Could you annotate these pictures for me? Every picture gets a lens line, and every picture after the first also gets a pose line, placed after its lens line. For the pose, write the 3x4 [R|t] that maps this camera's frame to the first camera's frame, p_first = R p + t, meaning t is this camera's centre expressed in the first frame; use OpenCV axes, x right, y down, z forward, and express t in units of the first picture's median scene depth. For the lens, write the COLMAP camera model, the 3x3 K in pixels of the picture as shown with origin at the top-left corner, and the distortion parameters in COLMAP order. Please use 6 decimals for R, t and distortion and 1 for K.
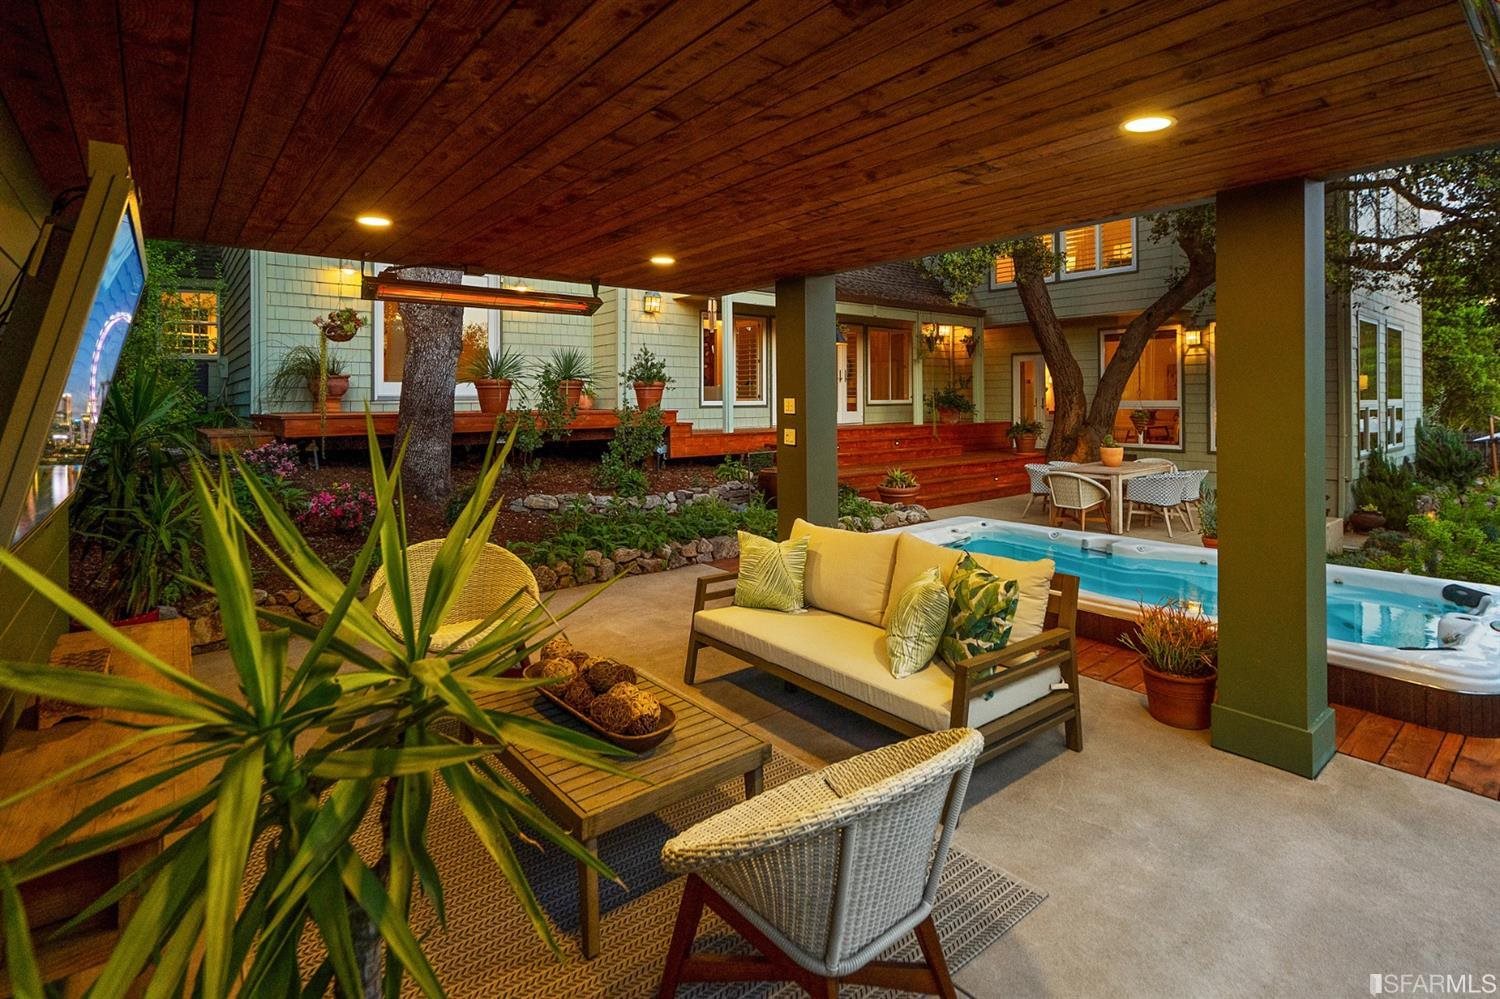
lens RADIAL K [[725.1, 0, 752.5], [0, 725.1, 393.0], [0, 0, 1]] dist [0.003688, -0.000516]
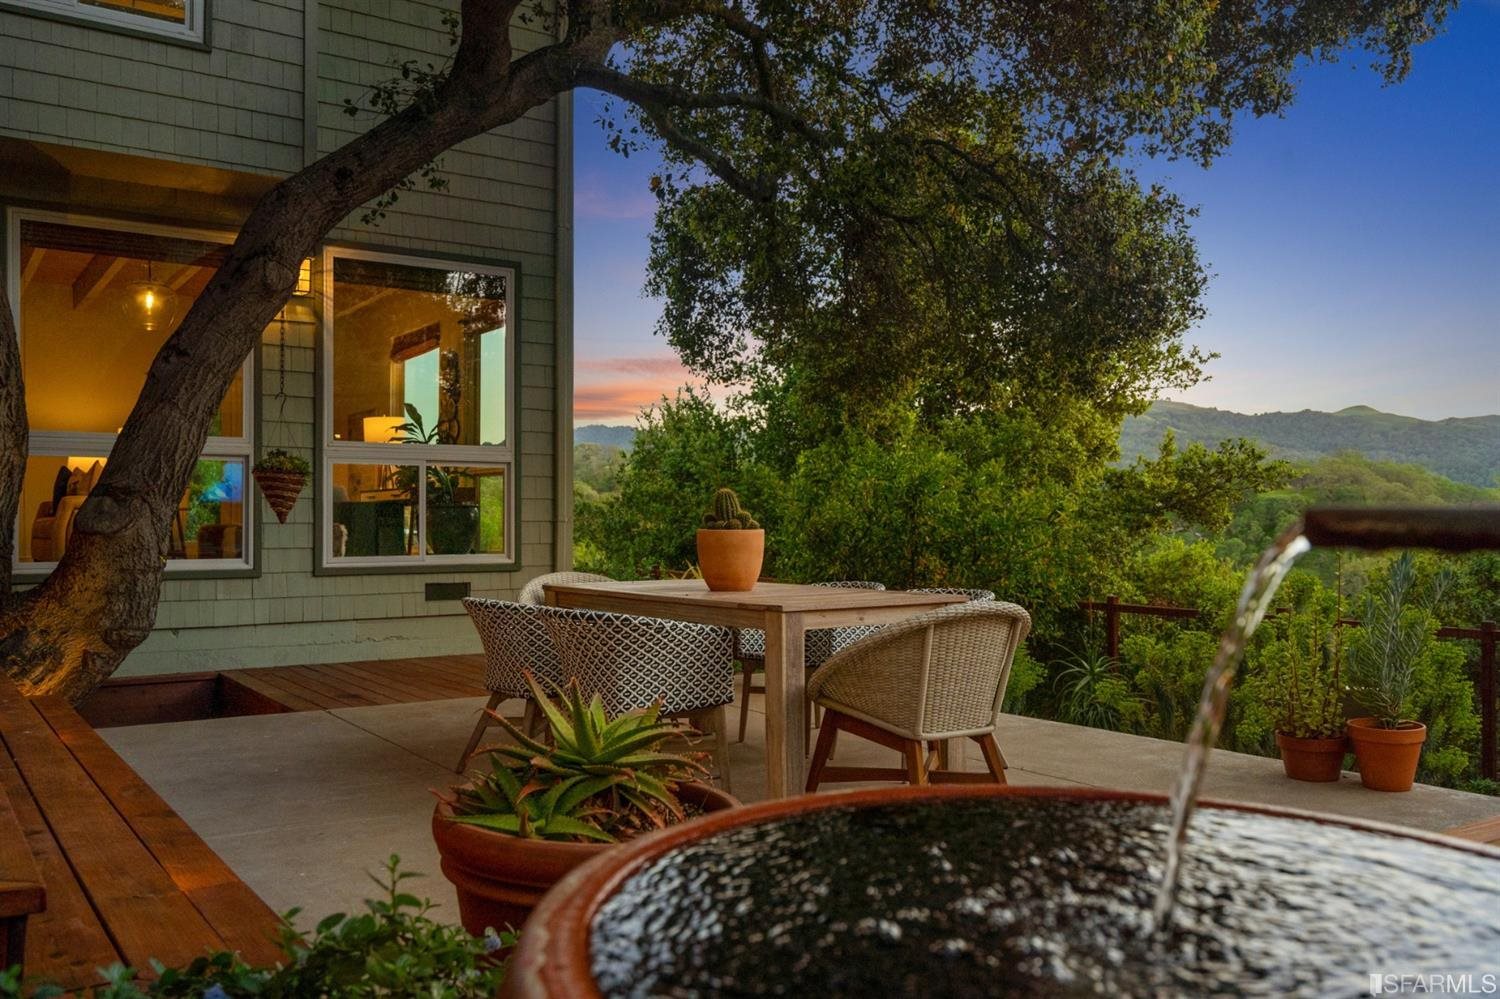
lens RADIAL K [[1241.6, 0, 751.2], [0, 1241.6, 507.5], [0, 0, 1]] dist [0.005044, -0.002120]
pose [[0.090538, 0.014428, 0.995788, -0.023468], [-0.007754, 0.999875, -0.013782, 0.052720], [-0.995863, -0.006473, 0.090639, 0.683367]]
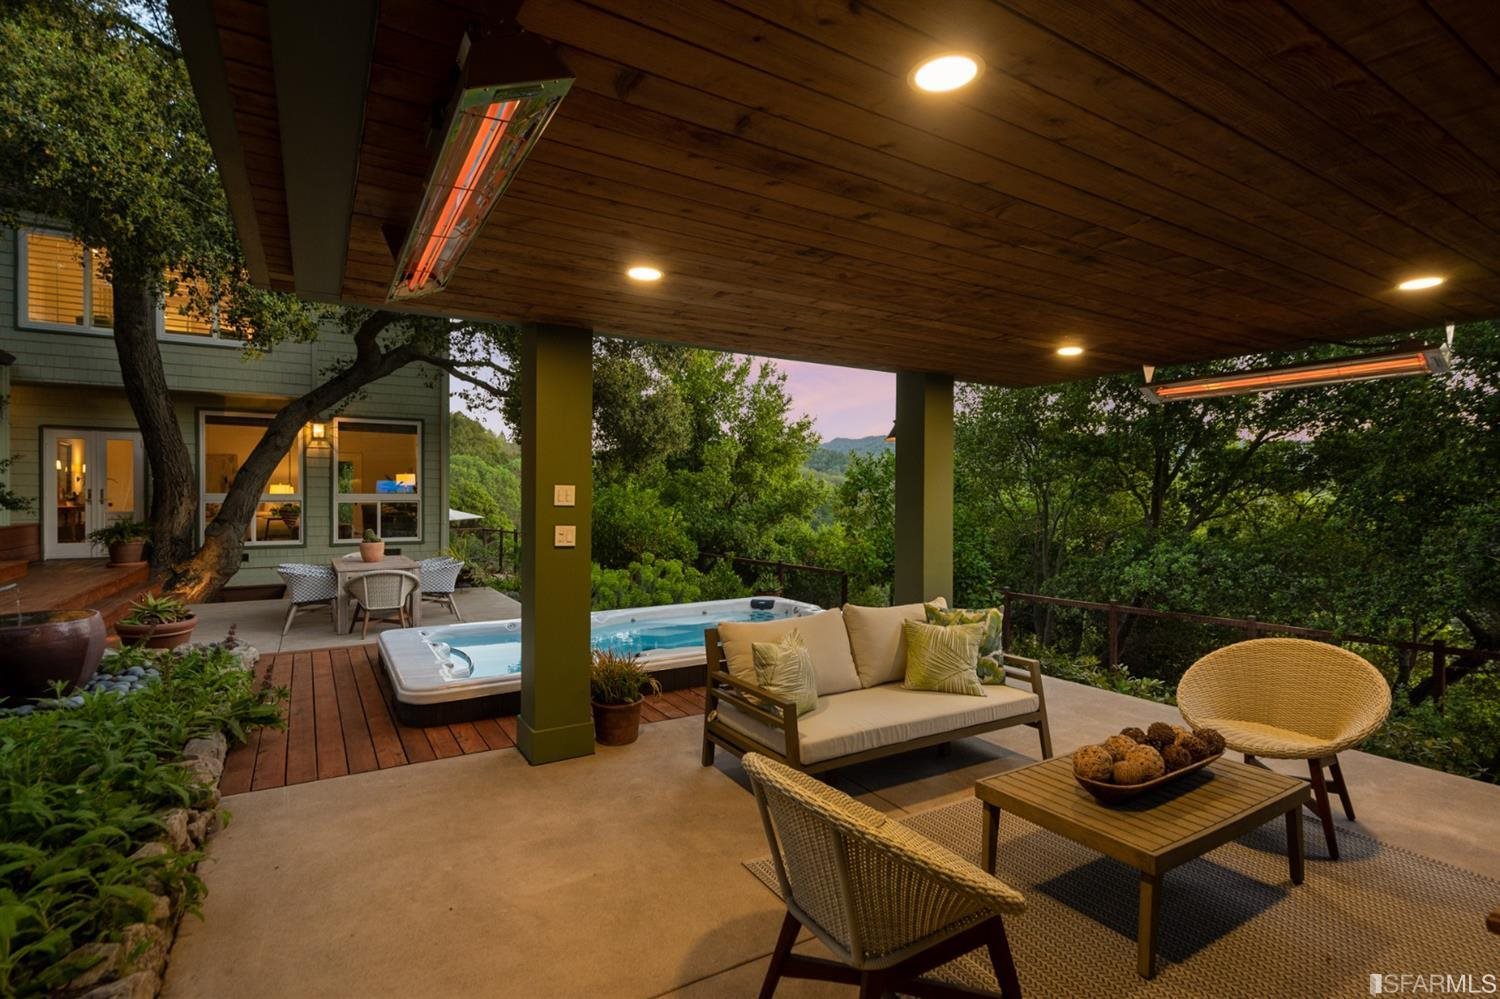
lens RADIAL K [[709.5, 0, 746.2], [0, 709.5, 501.7], [0, 0, 1]] dist [0.002173, 0.001569]
pose [[0.150656, -0.005577, 0.988570, -0.256815], [-0.013255, 0.999883, 0.007661, 0.005732], [-0.988497, -0.014258, 0.150565, 0.270802]]
